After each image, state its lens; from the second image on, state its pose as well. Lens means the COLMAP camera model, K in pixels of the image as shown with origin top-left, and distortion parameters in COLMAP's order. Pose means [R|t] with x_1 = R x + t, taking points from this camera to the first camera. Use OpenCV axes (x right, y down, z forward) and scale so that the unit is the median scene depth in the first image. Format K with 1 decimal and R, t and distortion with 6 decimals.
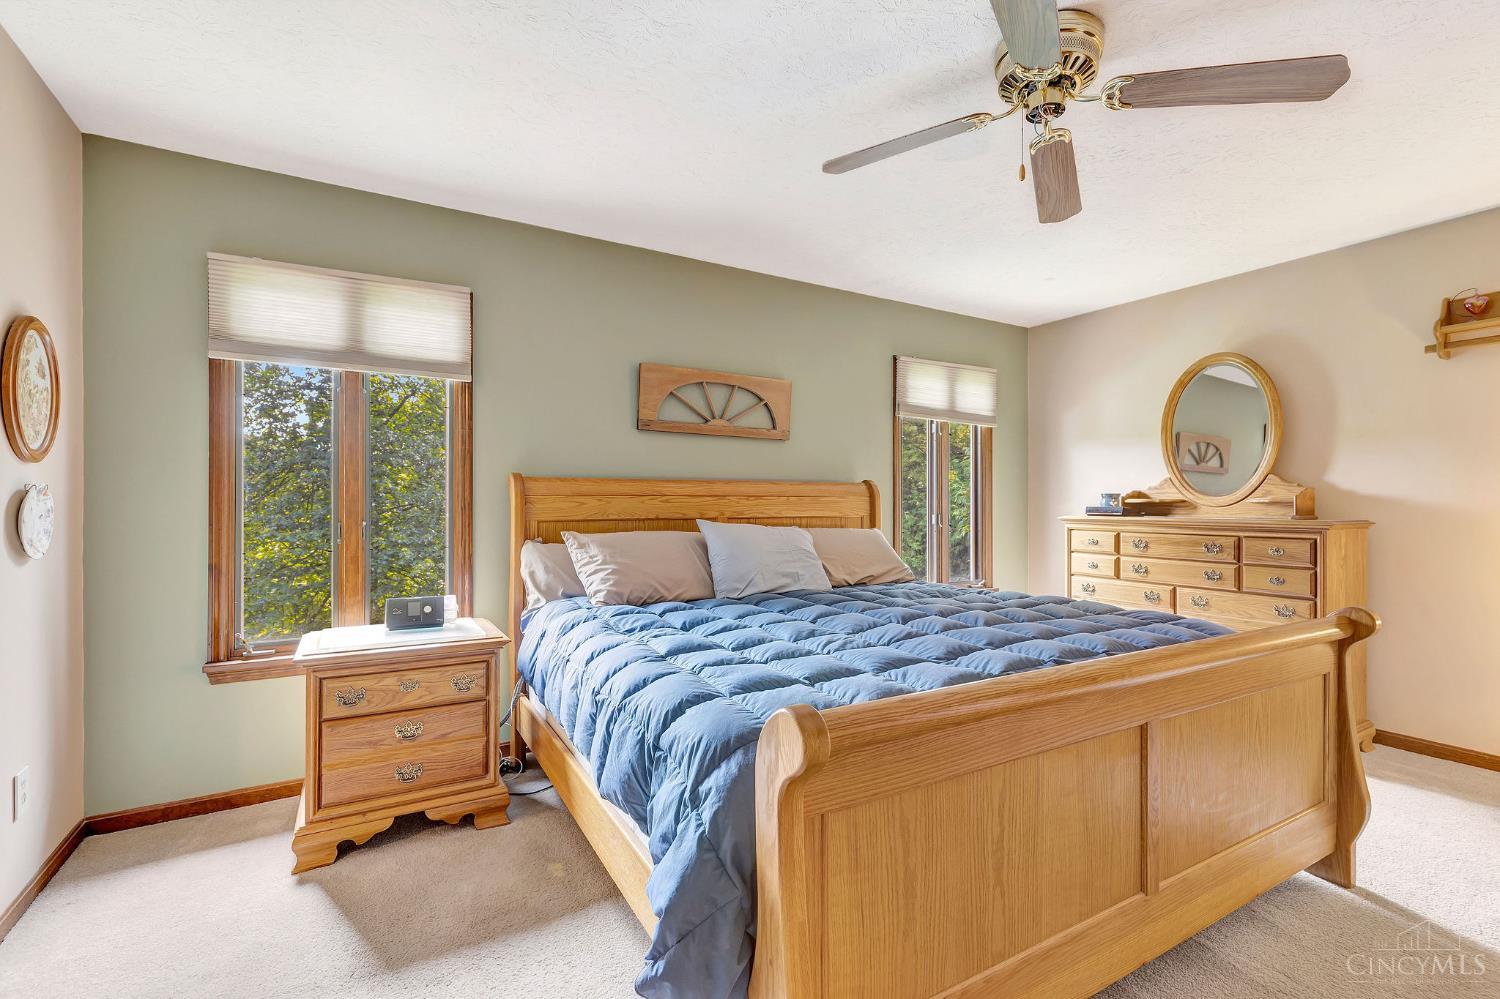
lens RADIAL K [[672.0, 0, 759.1], [0, 672.0, 503.1], [0, 0, 1]] dist [-0.016028, -0.000576]
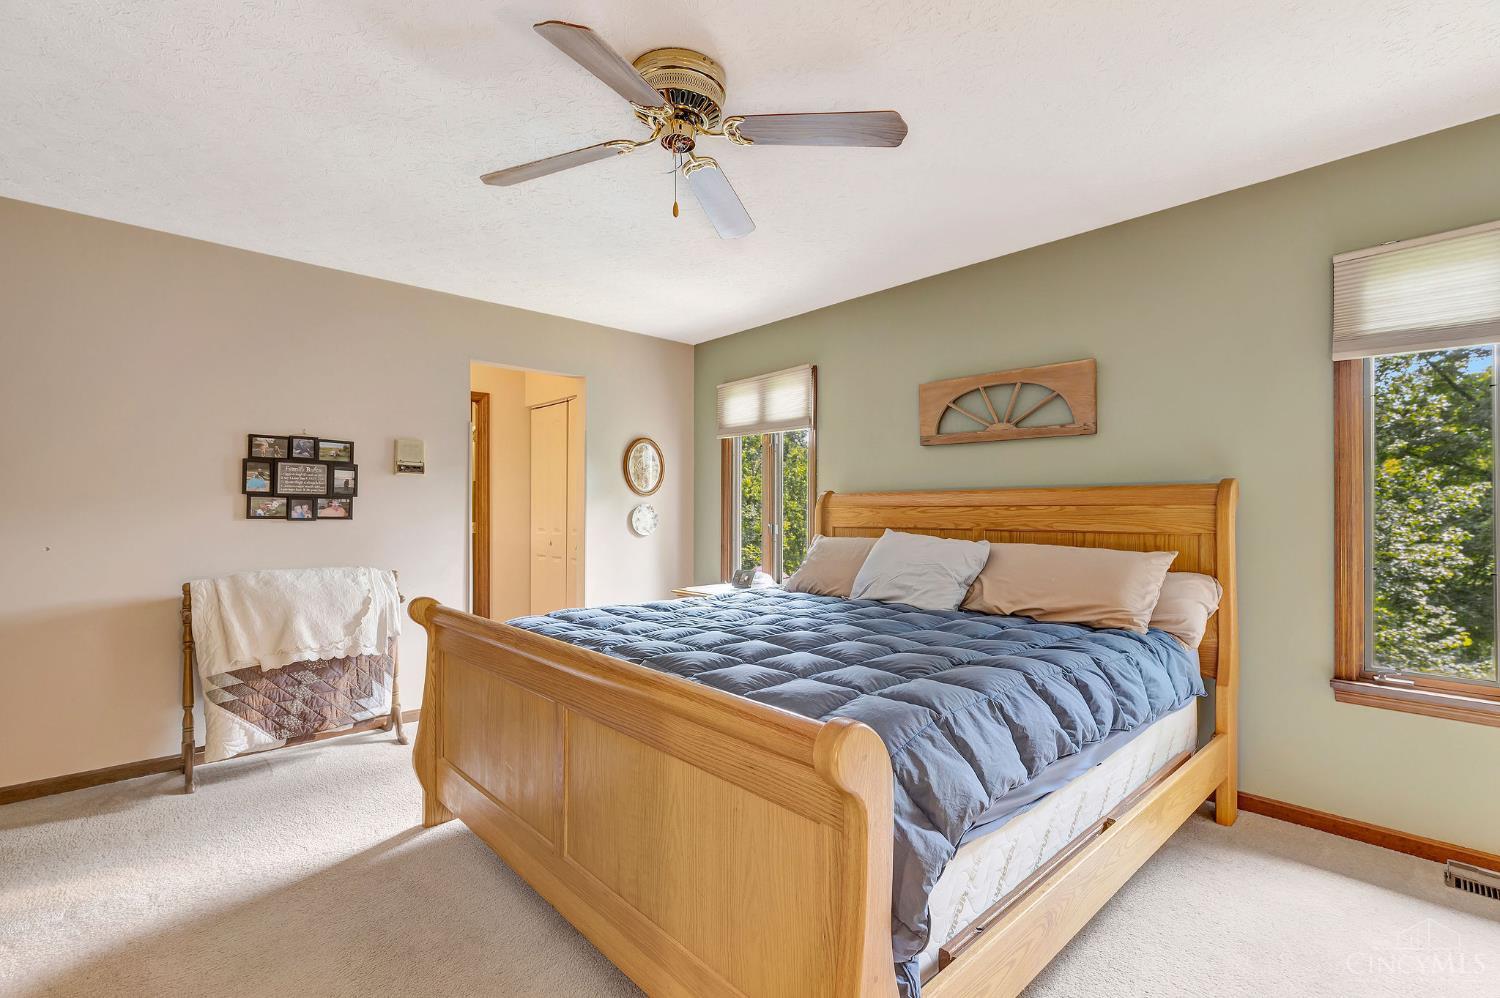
lens RADIAL K [[672.0, 0, 759.6], [0, 672.0, 502.3], [0, 0, 1]] dist [-0.016028, -0.000576]
pose [[0.203633, -0.014256, -0.978943, 0.817224], [-0.001840, 0.999887, -0.014943, -0.001447], [0.979045, 0.004844, 0.203584, 0.512591]]
